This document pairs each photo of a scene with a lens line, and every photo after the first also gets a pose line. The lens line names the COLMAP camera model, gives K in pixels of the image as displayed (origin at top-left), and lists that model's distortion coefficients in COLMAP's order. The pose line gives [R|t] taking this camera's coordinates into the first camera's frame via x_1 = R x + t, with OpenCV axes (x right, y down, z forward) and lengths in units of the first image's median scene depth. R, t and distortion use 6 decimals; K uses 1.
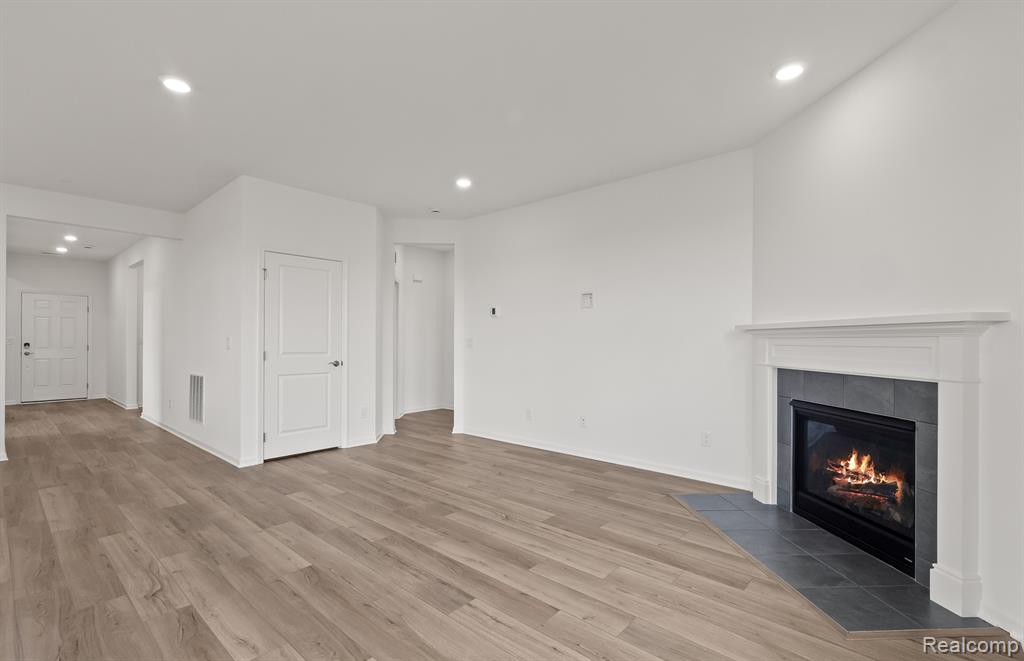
lens RADIAL K [[480.7, 0, 533.3], [0, 480.7, 340.8], [0, 0, 1]] dist [0.002008, 0.000311]
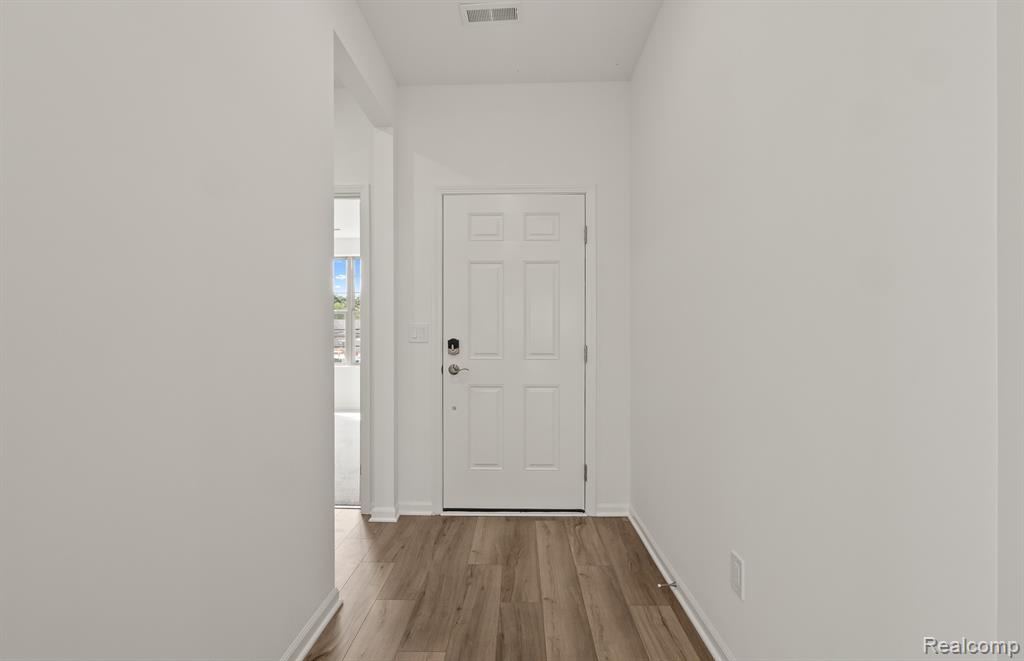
lens RADIAL K [[447.0, 0, 508.3], [0, 447.0, 337.9], [0, 0, 1]] dist [-0.000052, 0.000558]
pose [[0.621700, -0.014065, -0.783129, -0.735244], [0.001970, 0.999864, -0.016394, 0.008523], [0.783253, 0.008649, 0.621643, 0.786867]]
